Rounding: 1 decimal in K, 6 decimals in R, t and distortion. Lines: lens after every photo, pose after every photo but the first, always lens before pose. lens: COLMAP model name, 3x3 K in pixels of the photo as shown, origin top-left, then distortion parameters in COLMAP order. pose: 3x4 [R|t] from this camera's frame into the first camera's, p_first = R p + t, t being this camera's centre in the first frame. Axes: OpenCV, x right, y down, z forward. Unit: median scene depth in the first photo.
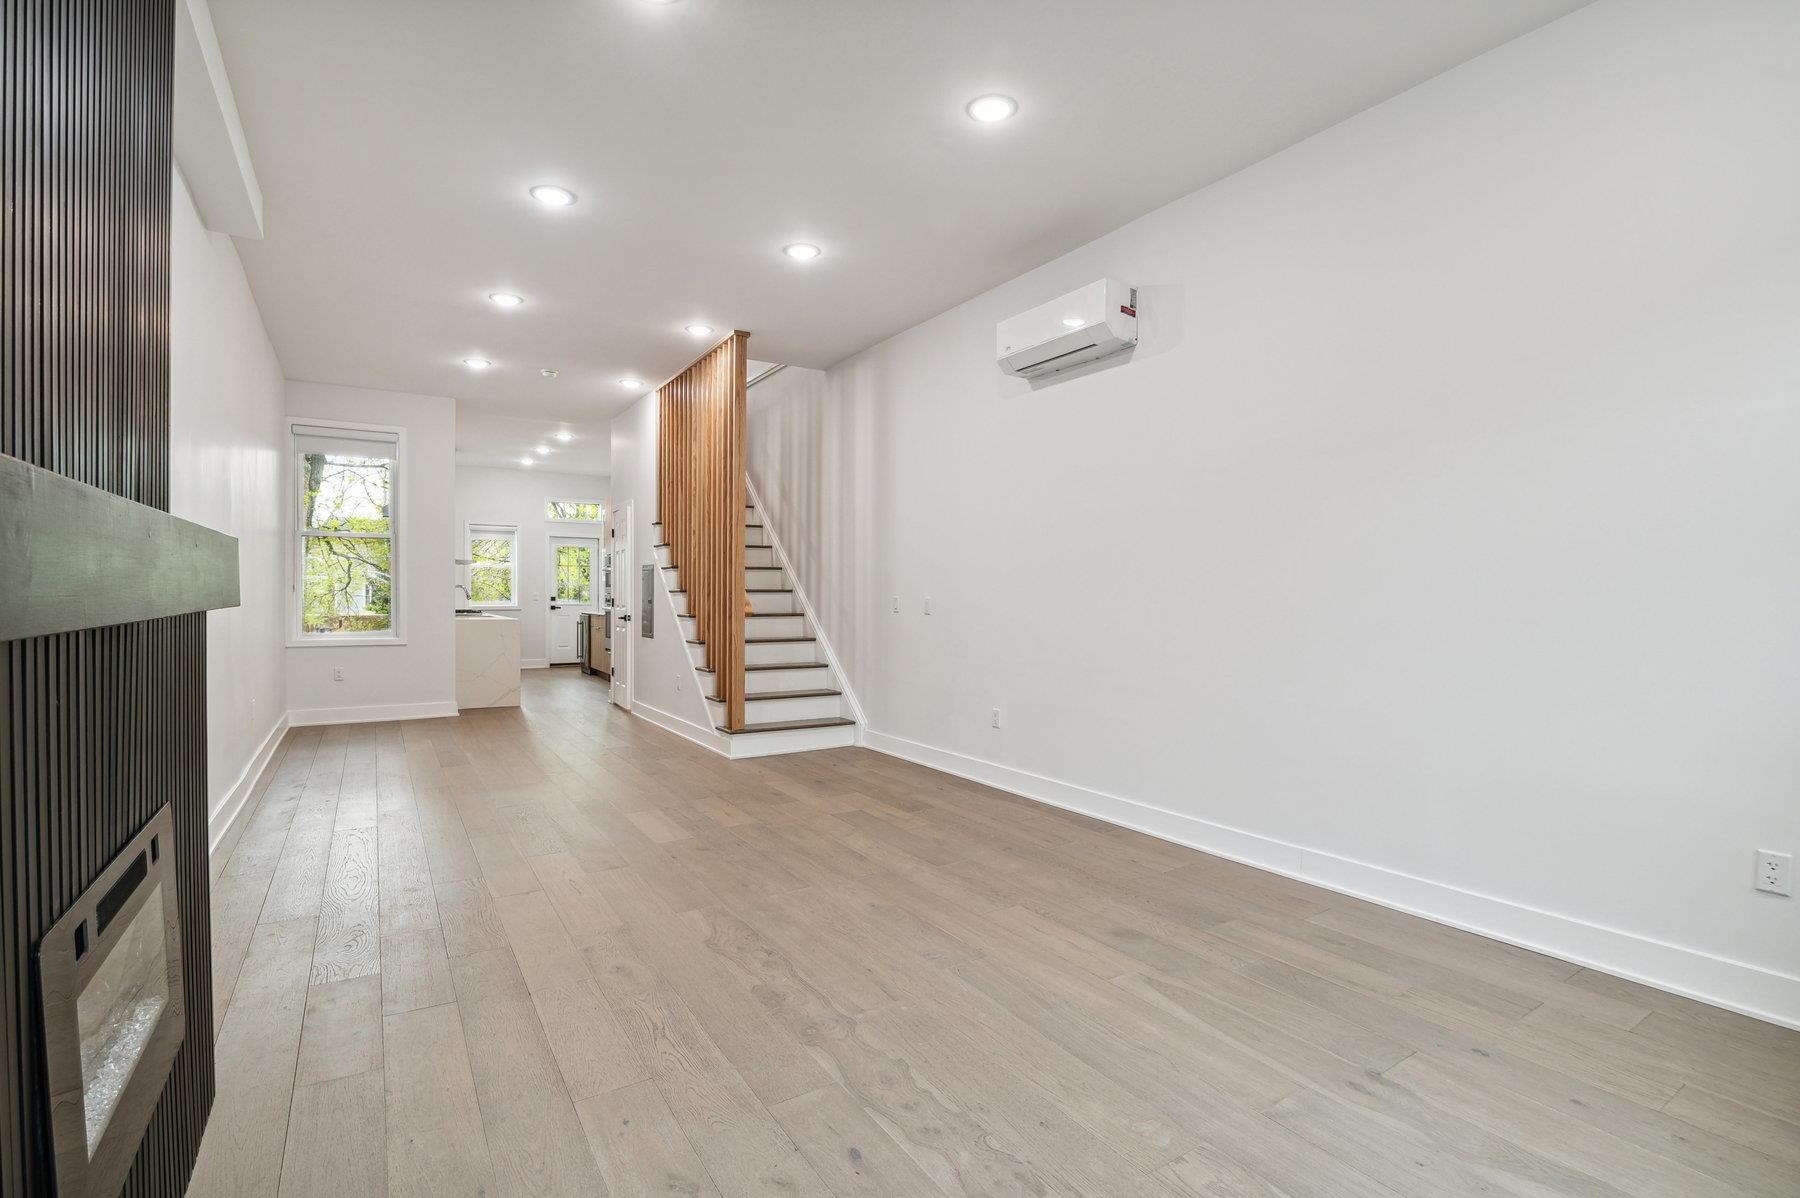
lens RADIAL K [[833.0, 0, 901.2], [0, 833.0, 607.1], [0, 0, 1]] dist [-0.019595, 0.000662]
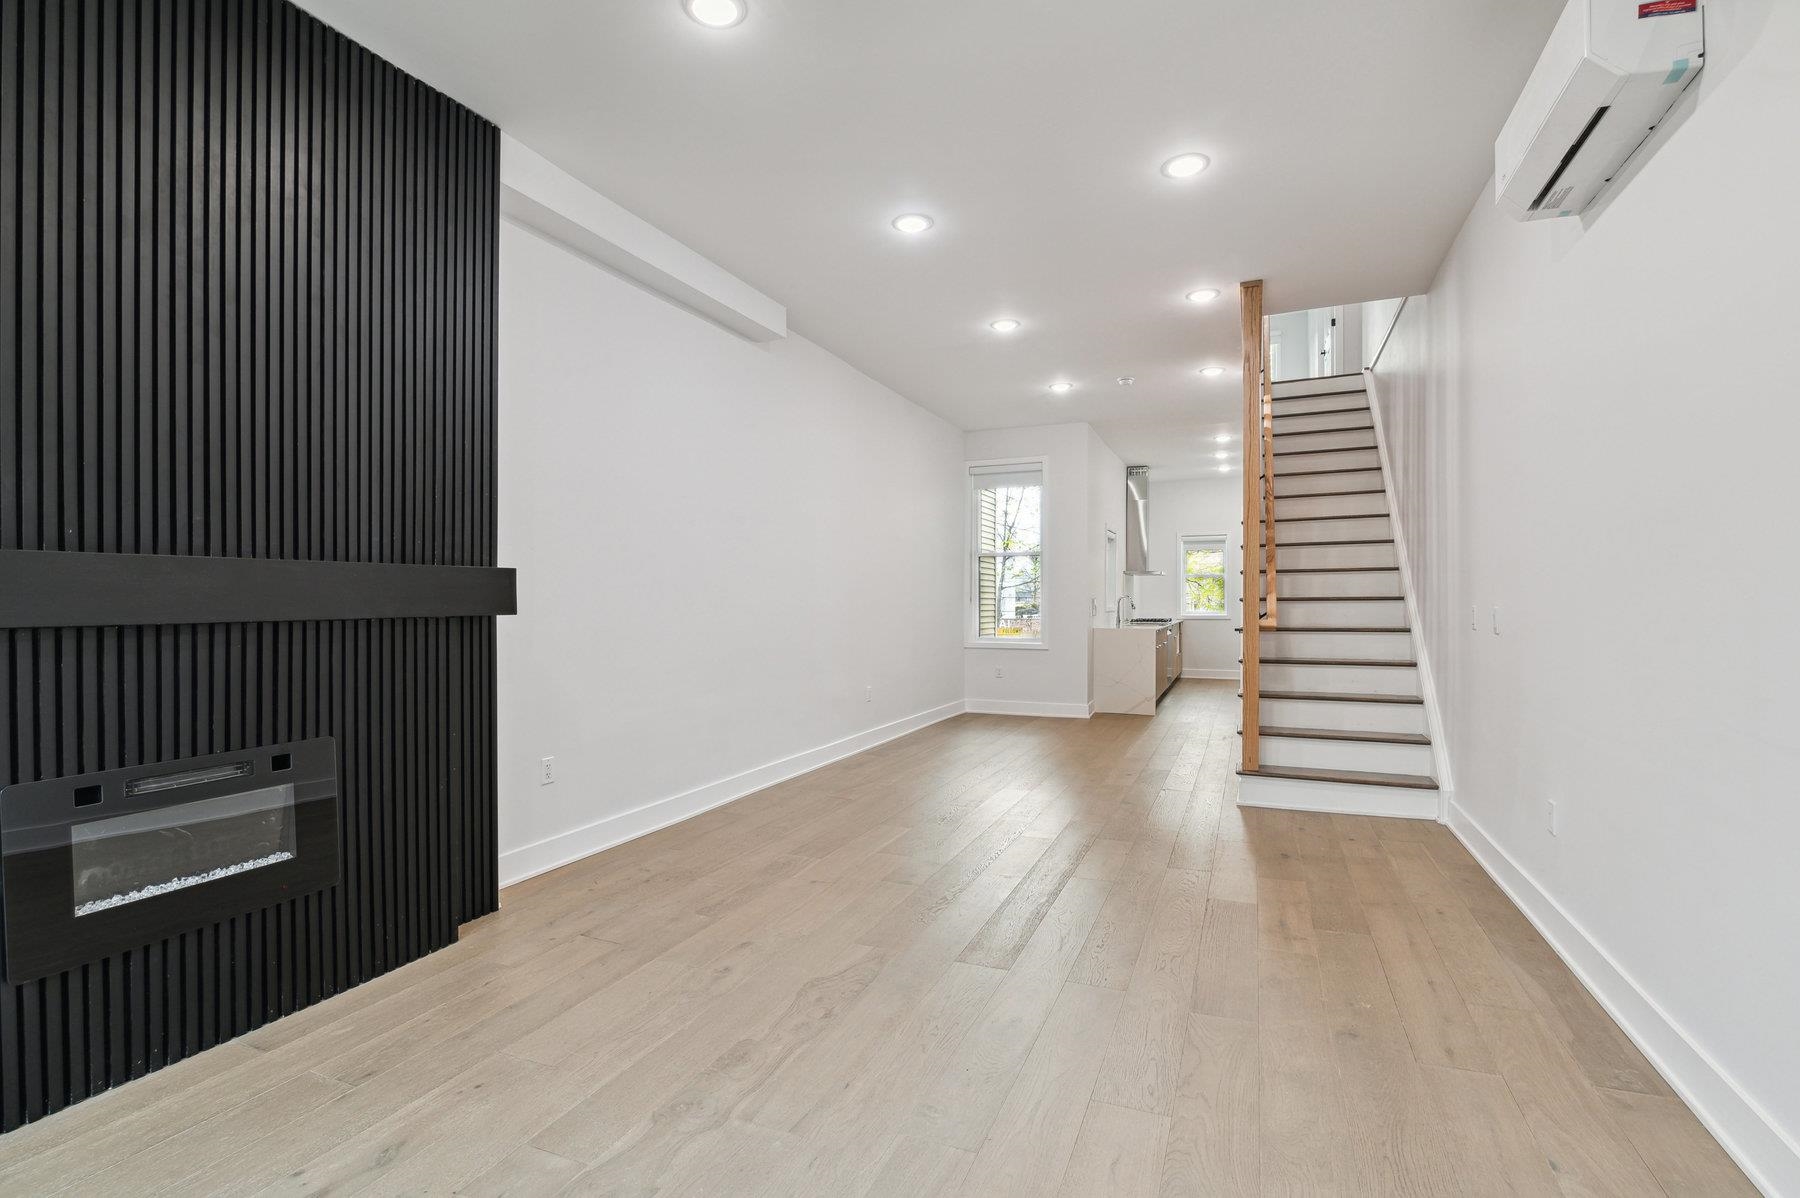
lens RADIAL K [[830.8, 0, 905.1], [0, 830.8, 600.2], [0, 0, 1]] dist [-0.016297, 0.000313]
pose [[0.568763, -0.006060, -0.822479, 0.285904], [-0.009683, 0.999854, -0.014063, -0.004363], [0.822444, 0.015963, 0.568622, 0.266872]]
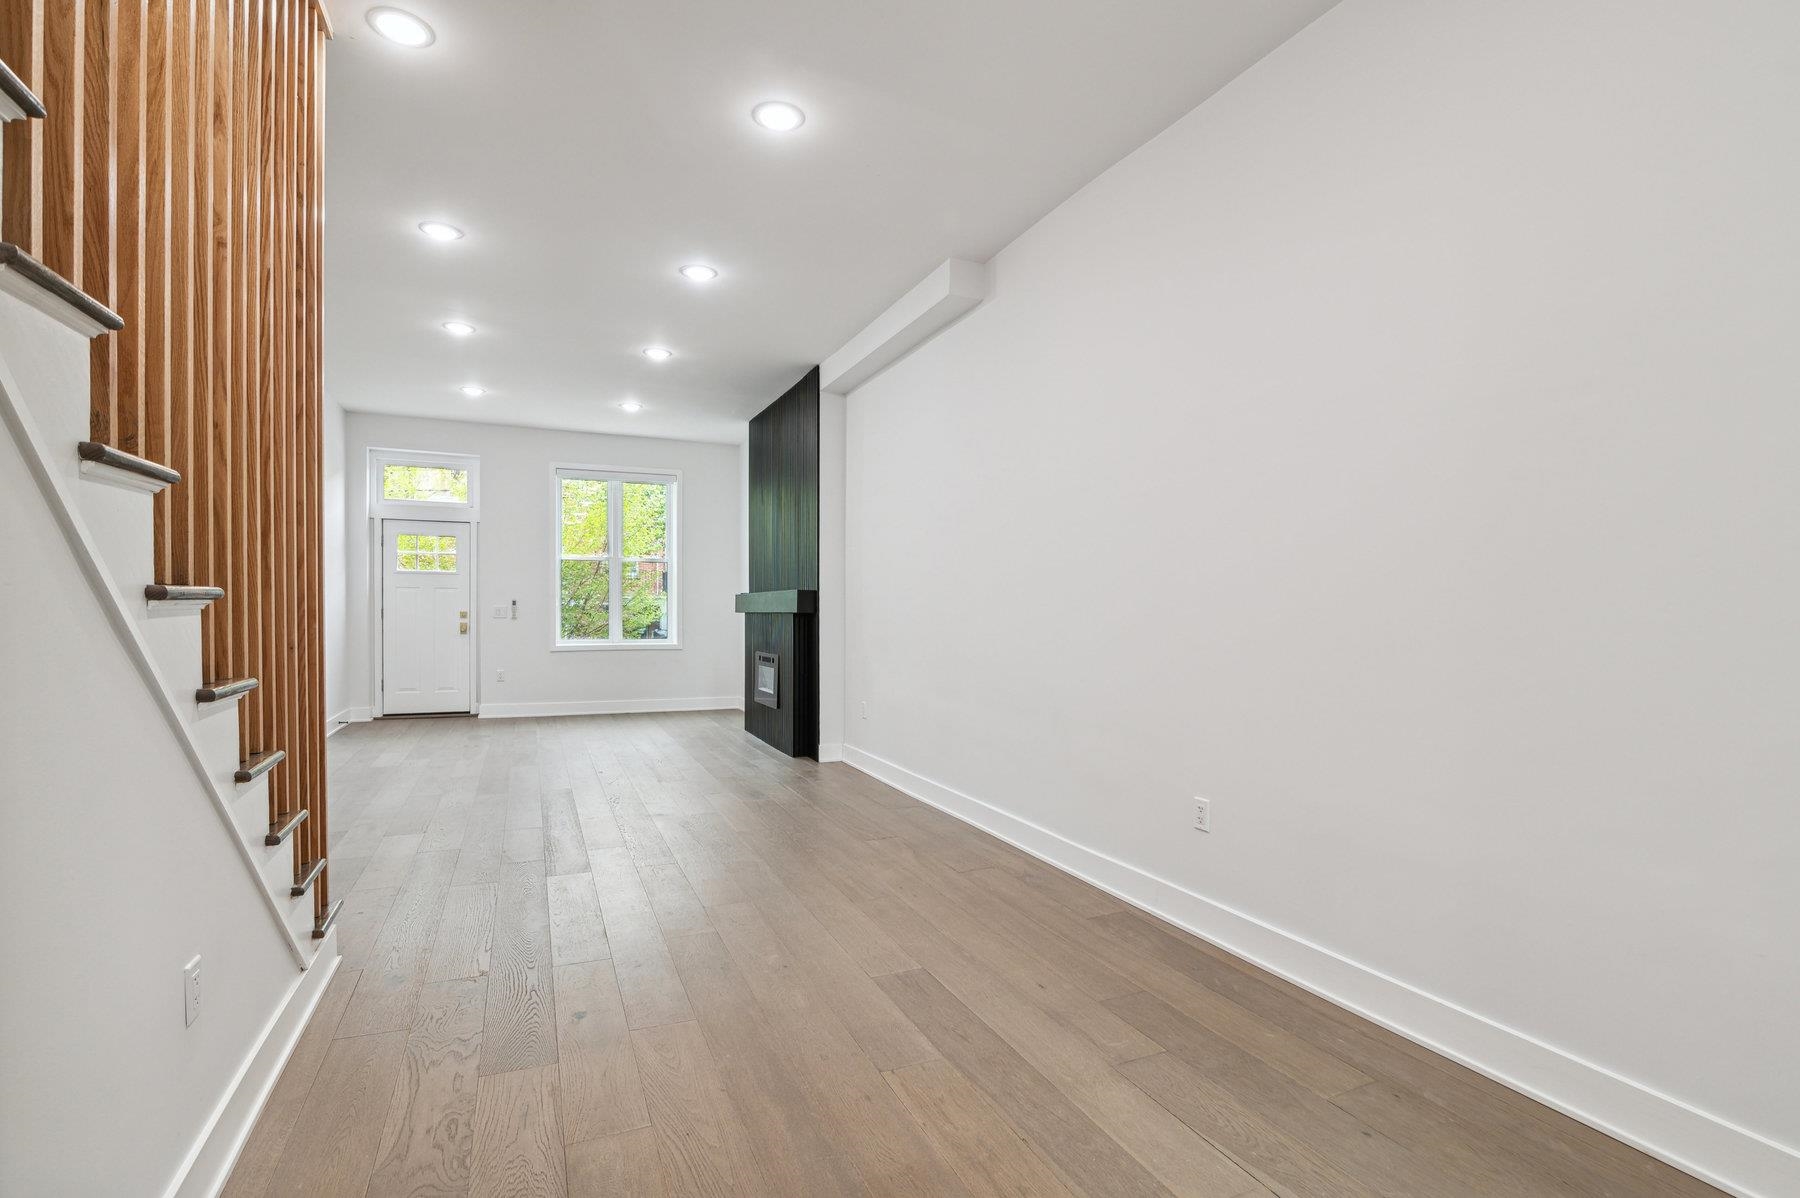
lens RADIAL K [[839.8, 0, 898.9], [0, 839.8, 618.0], [0, 0, 1]] dist [-0.020029, 0.000484]
pose [[-0.988498, -0.011073, 0.150831, -0.589487], [-0.006850, 0.999571, 0.028492, -0.024254], [-0.151081, 0.027131, -0.988149, 1.425590]]
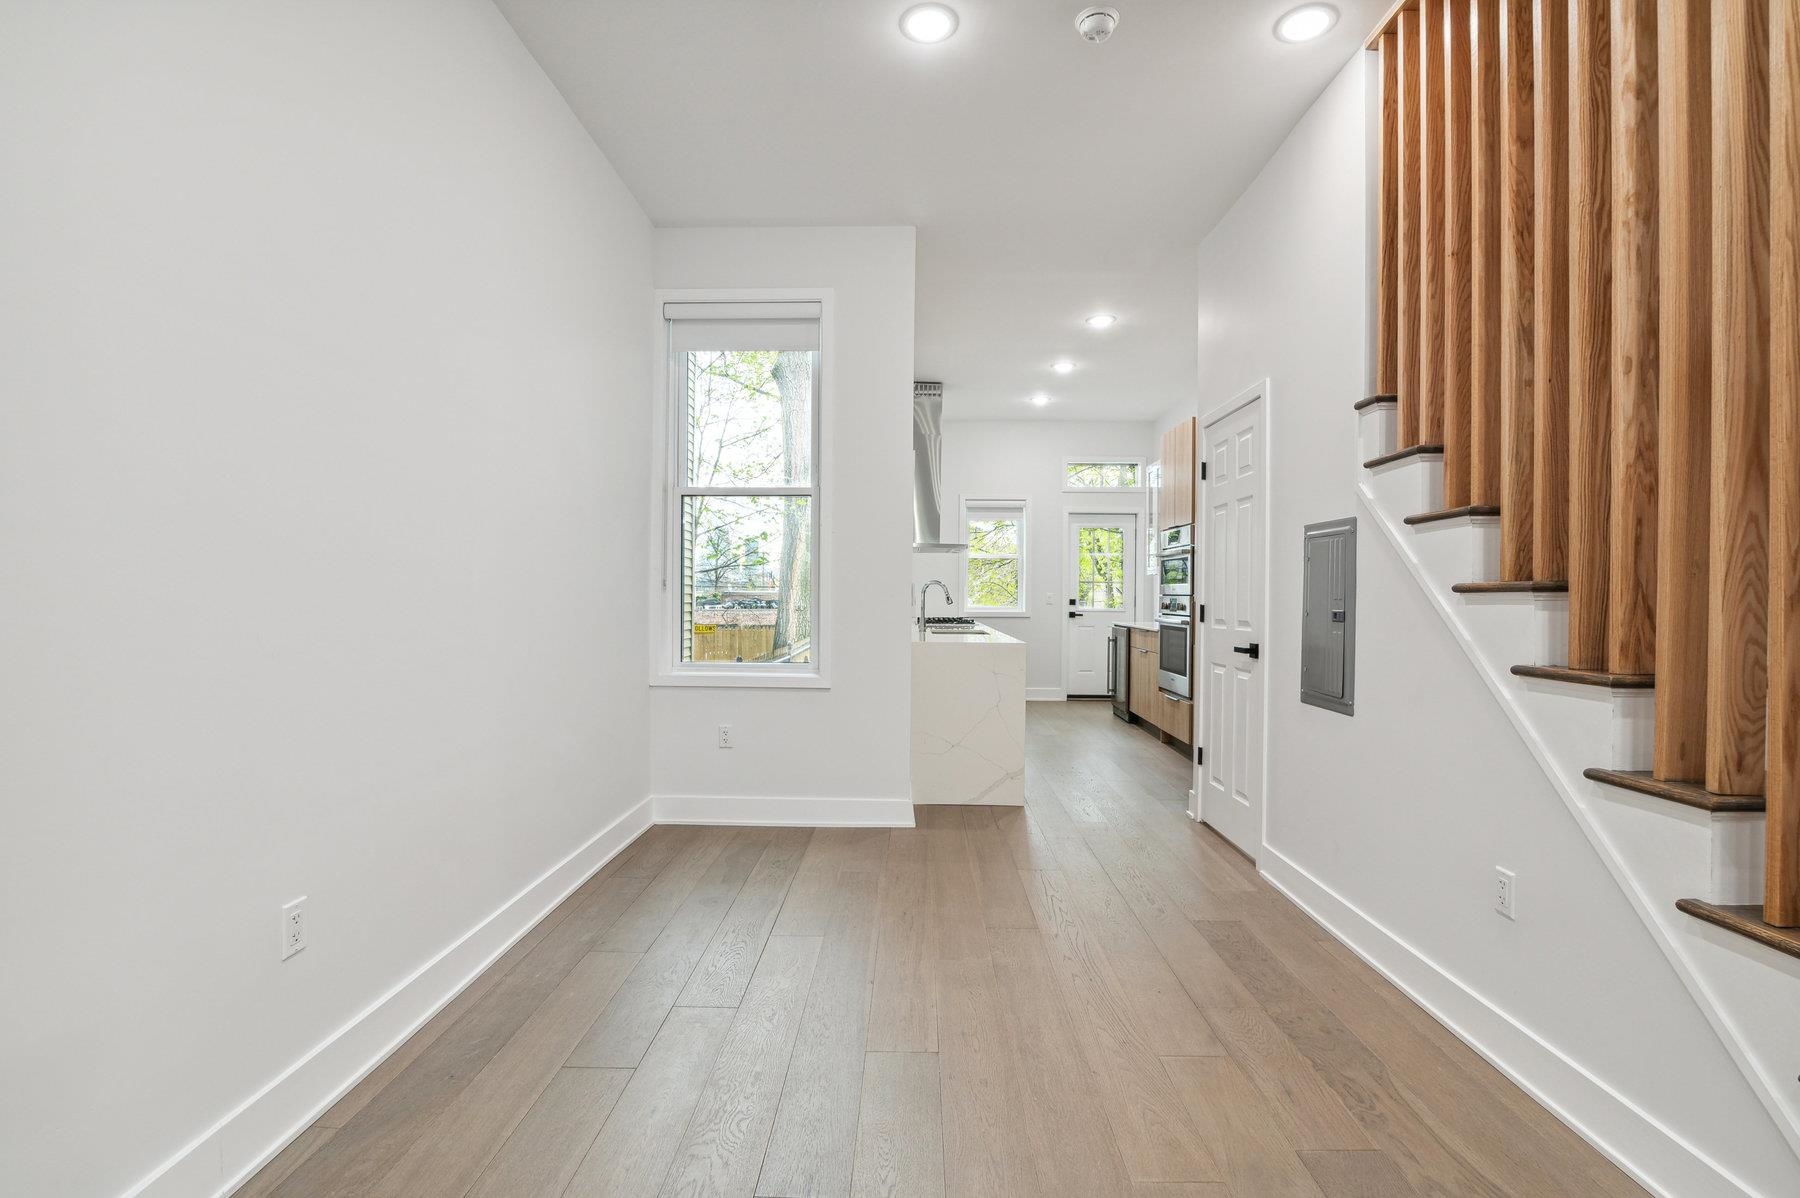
lens RADIAL K [[830.8, 0, 905.1], [0, 830.8, 600.2], [0, 0, 1]] dist [-0.016297, 0.000313]
pose [[0.835095, 0.007135, -0.550060, -0.341214], [-0.012831, 0.999896, -0.006510, -0.012056], [0.549957, 0.012495, 0.835100, 0.756241]]
